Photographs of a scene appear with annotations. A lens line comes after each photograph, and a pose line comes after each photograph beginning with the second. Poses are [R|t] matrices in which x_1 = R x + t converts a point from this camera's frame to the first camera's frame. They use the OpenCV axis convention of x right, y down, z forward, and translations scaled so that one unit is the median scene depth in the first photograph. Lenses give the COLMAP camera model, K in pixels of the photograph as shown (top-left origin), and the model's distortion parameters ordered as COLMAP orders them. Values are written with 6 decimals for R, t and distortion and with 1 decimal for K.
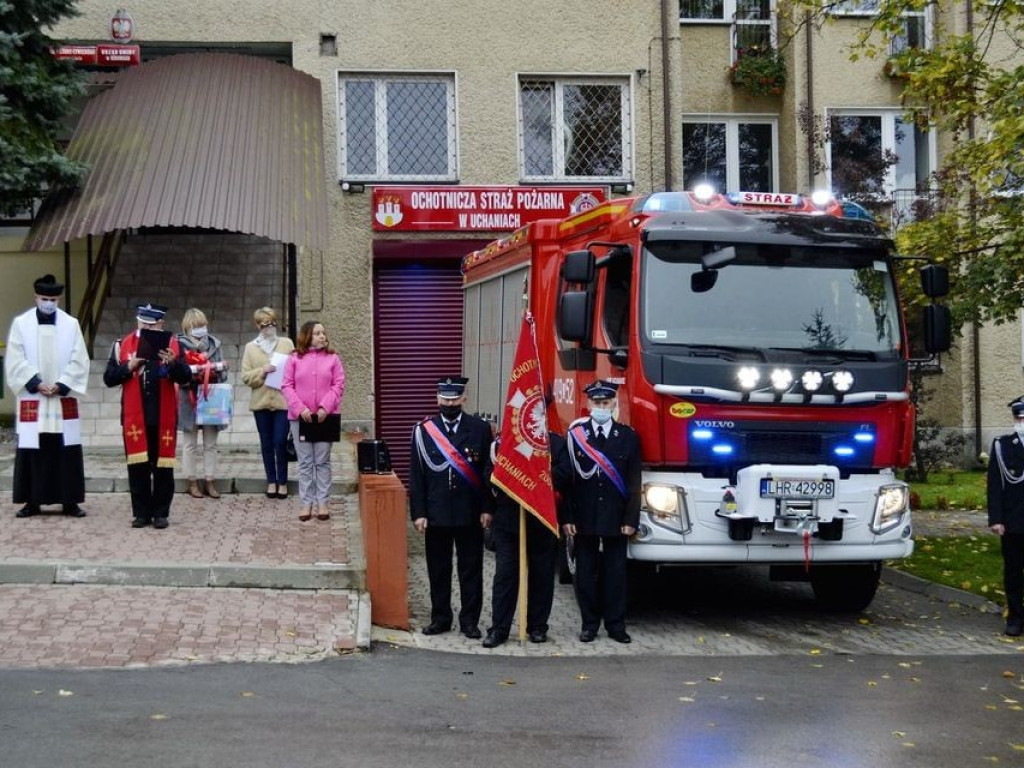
lens RADIAL K [[1465.8, 0, 512.0], [0, 1465.8, 384.0], [0, 0, 1]] dist [-0.014211, -0.043552]
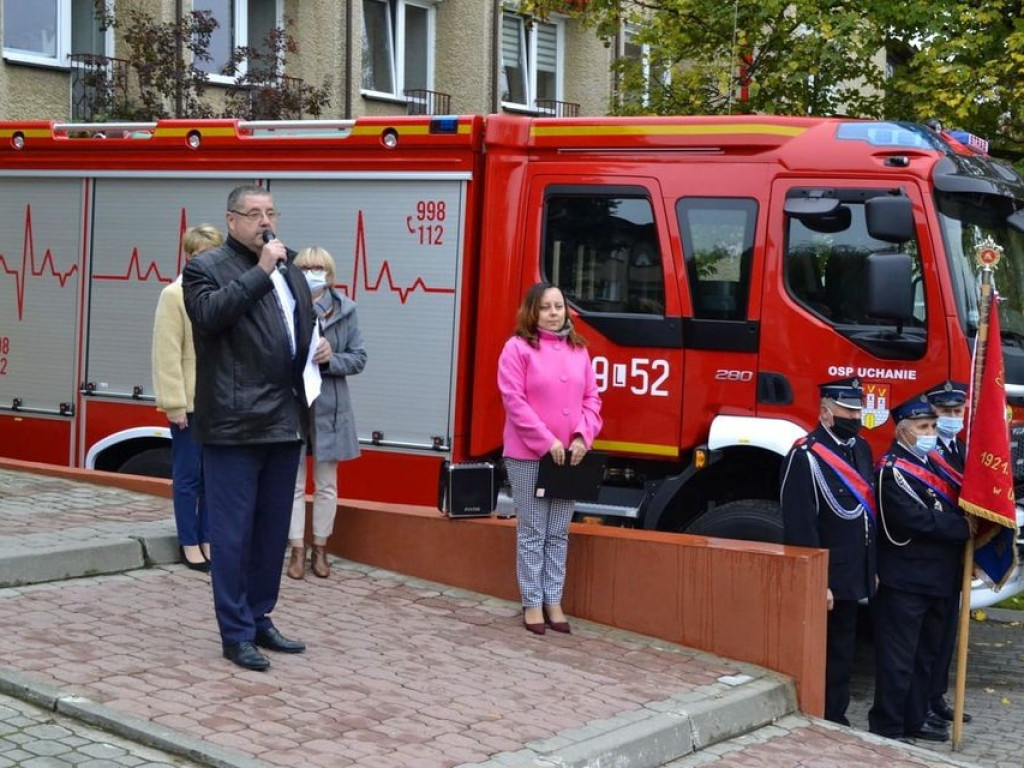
lens RADIAL K [[1753.2, 0, 515.4], [0, 1753.2, 395.8], [0, 0, 1]] dist [-0.013261, 0.054415]
pose [[0.628039, -0.027253, 0.777704, -0.744021], [-0.029162, 0.997860, 0.058519, -0.037916], [-0.777635, -0.059432, 0.625900, 0.597164]]
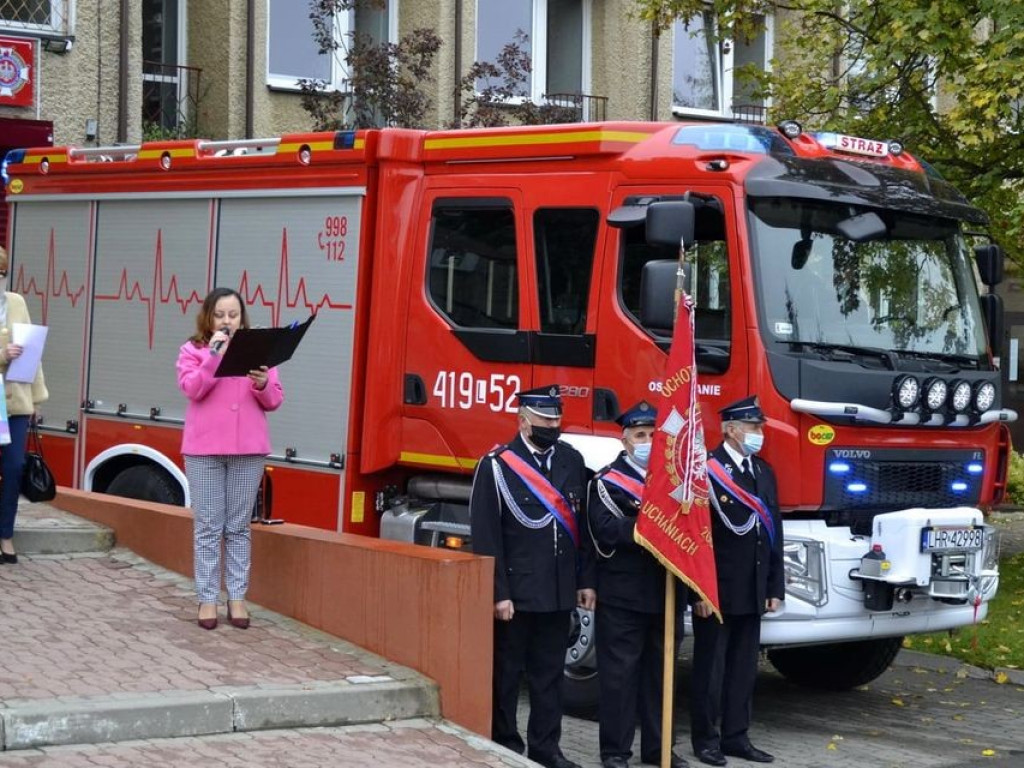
lens RADIAL K [[2074.5, 0, 572.6], [0, 2074.5, 381.8], [0, 0, 1]] dist [-0.027741, 0.091566]
pose [[0.825451, 0.012987, 0.564324, -0.543390], [-0.032641, 0.999161, 0.024750, -0.028737], [-0.563529, -0.038850, 0.825182, 0.215565]]
